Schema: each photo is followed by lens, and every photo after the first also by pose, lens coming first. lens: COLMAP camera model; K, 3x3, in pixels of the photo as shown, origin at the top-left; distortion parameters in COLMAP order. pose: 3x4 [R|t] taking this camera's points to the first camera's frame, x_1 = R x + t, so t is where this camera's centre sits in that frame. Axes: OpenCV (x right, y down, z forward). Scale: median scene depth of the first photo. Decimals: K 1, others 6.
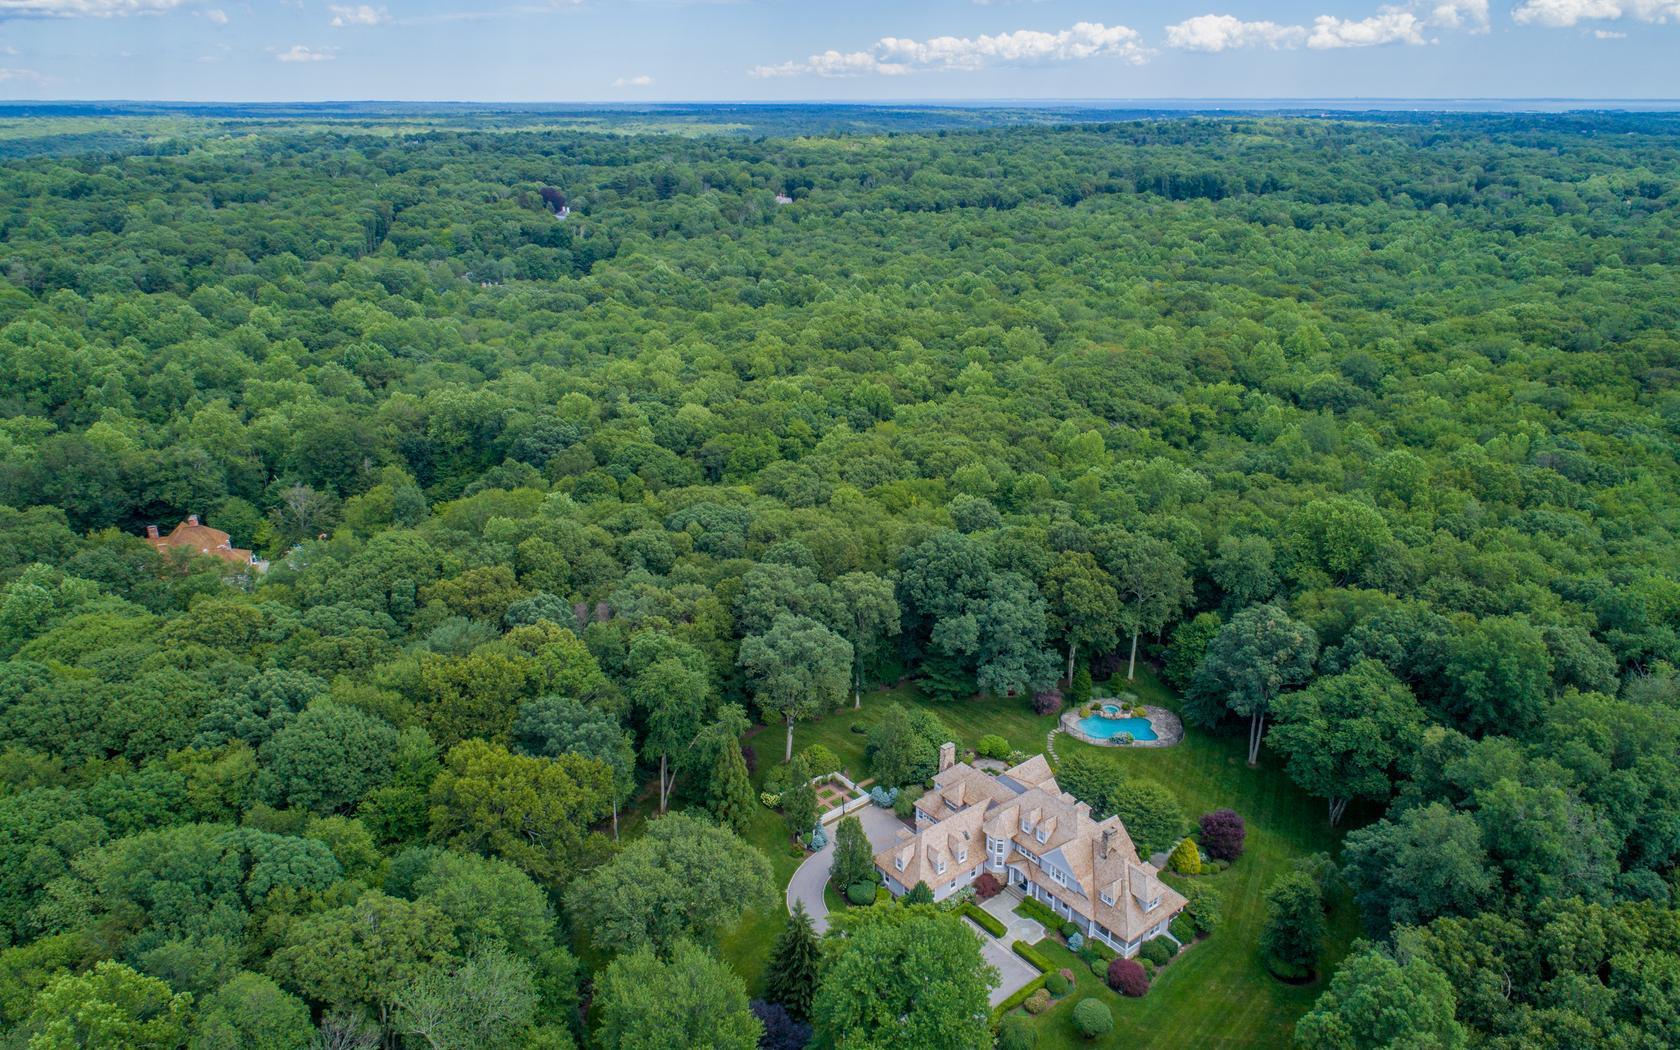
lens RADIAL K [[1169.2, 0, 840.0], [0, 1169.2, 525.0], [0, 0, 1]] dist [0.002378, 0.000712]
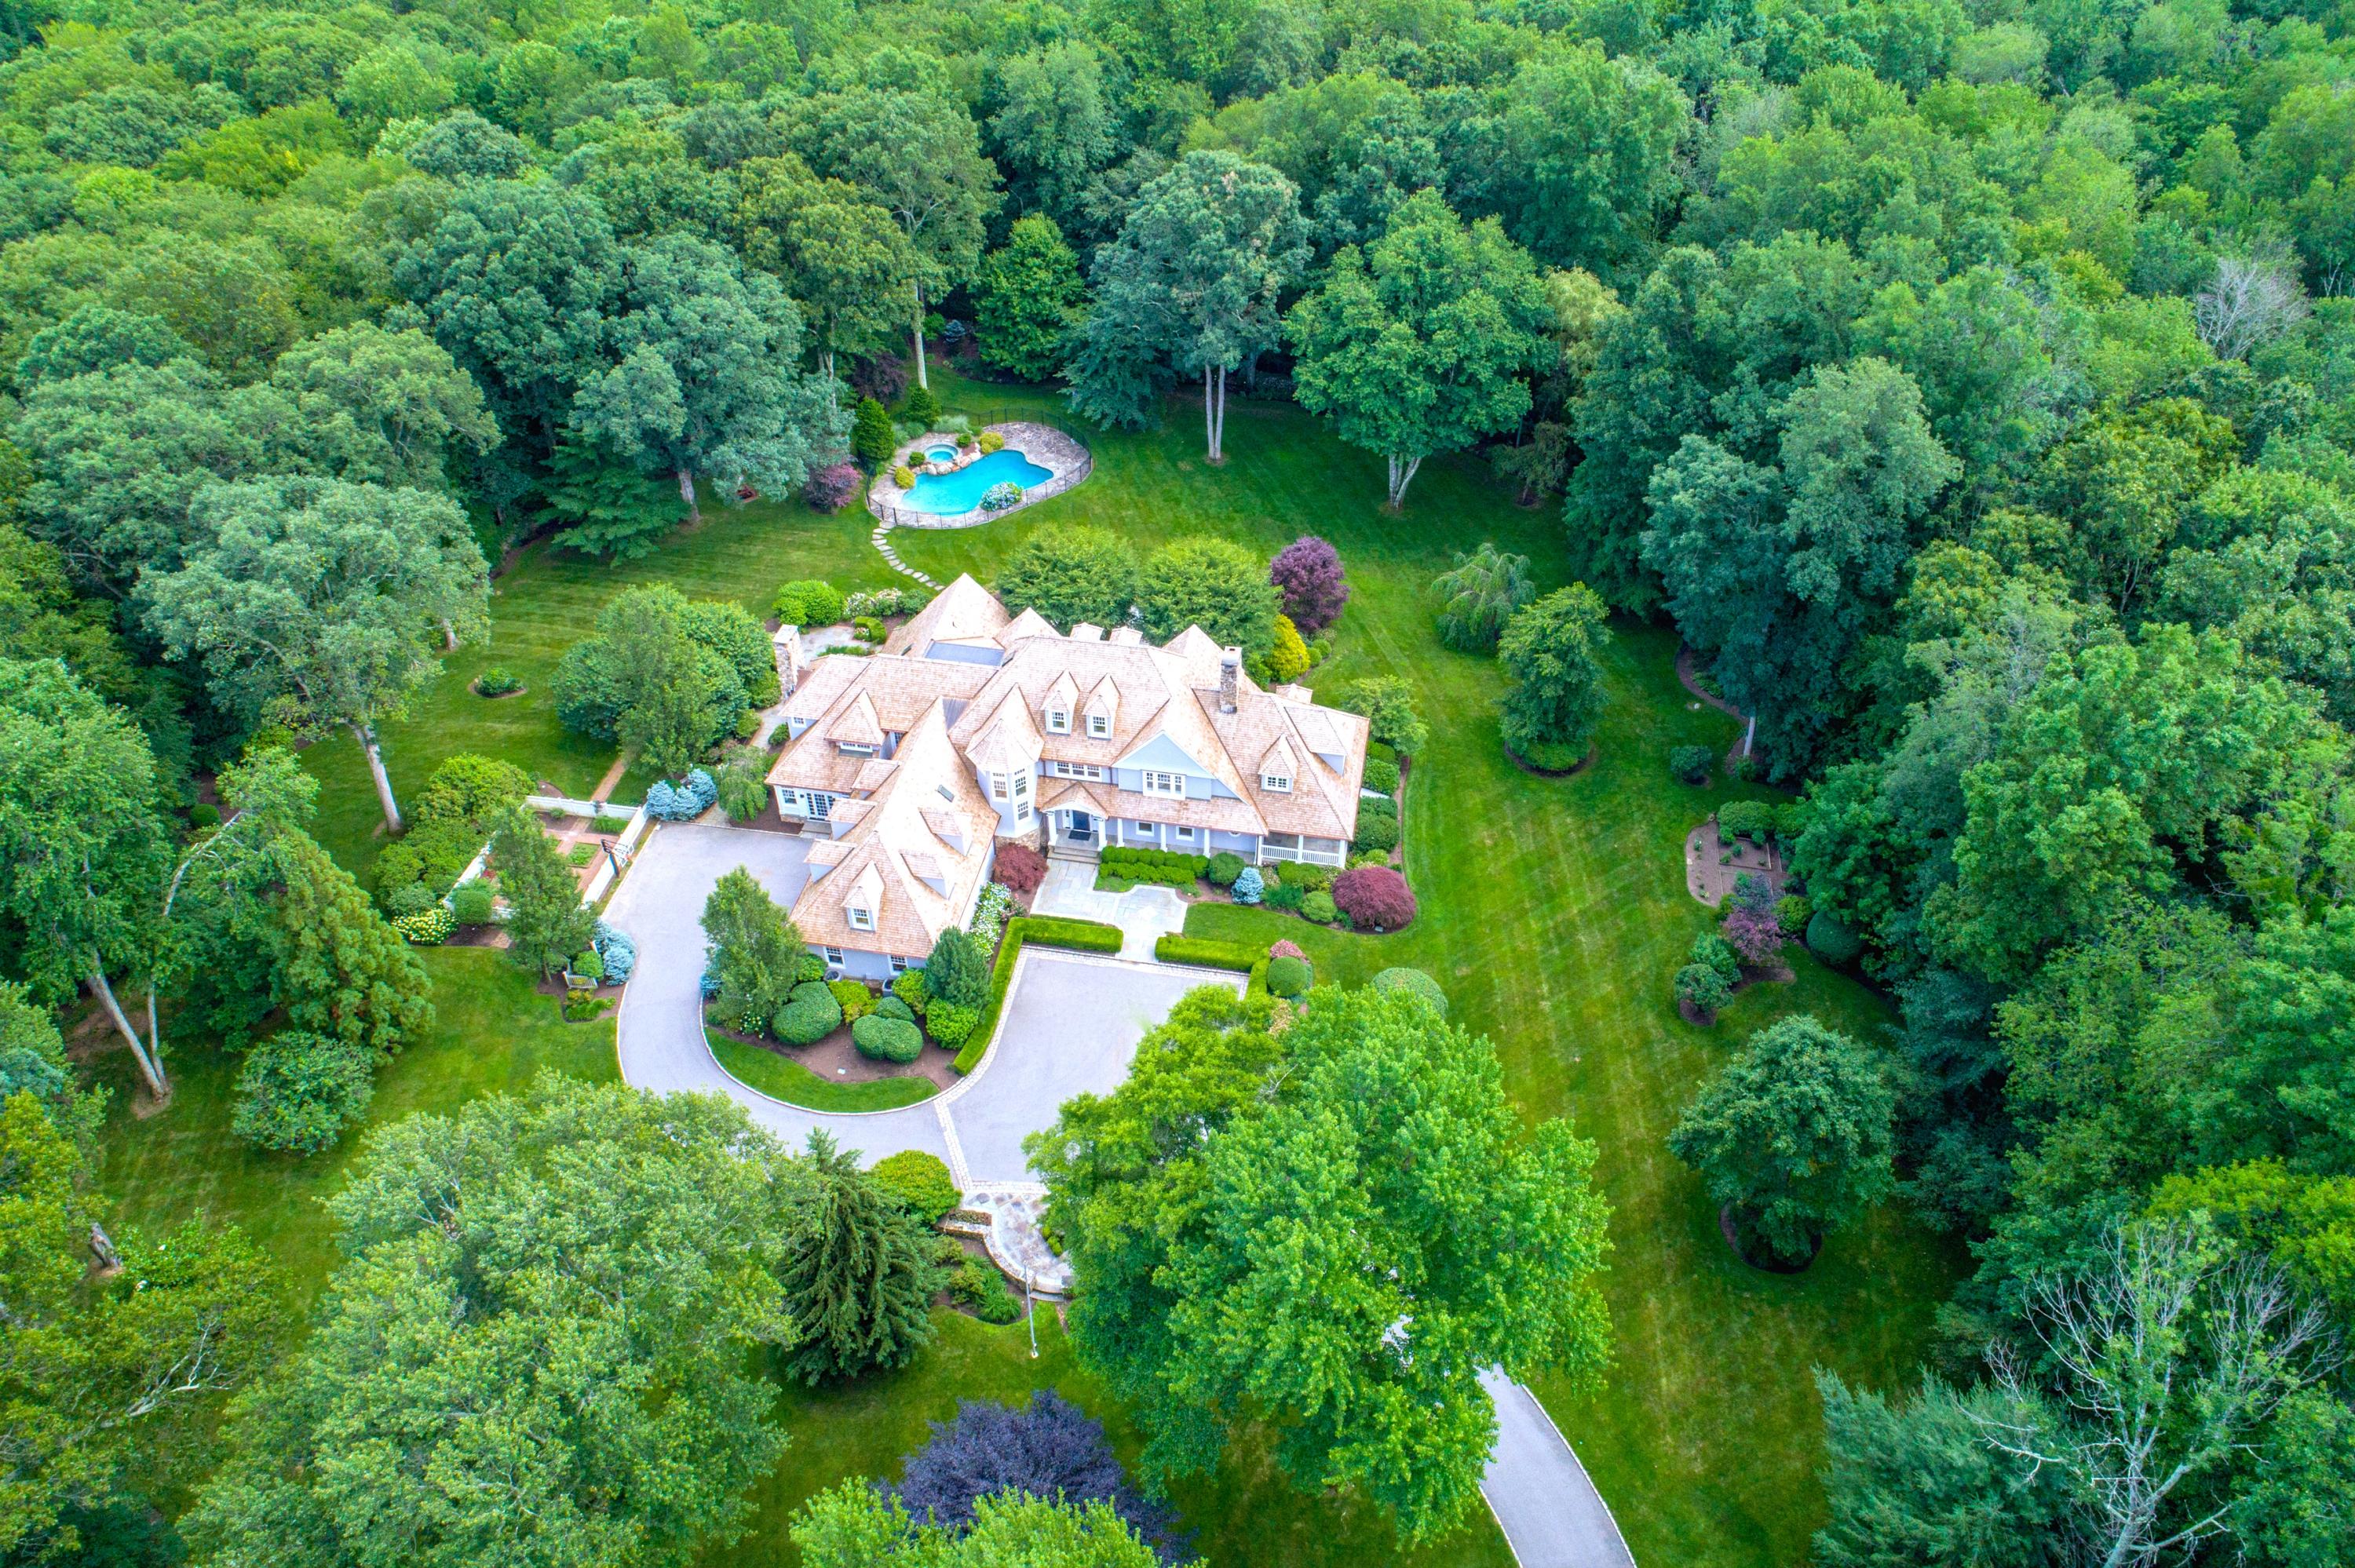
lens RADIAL K [[1594.2, 0, 1177.5], [0, 1594.2, 784.0], [0, 0, 1]] dist [-0.002233, -0.000385]
pose [[0.743435, -0.434774, 0.508208, -0.124390], [0.235922, 0.881505, 0.409011, 0.025275], [-0.625816, -0.184175, 0.757914, 0.419216]]
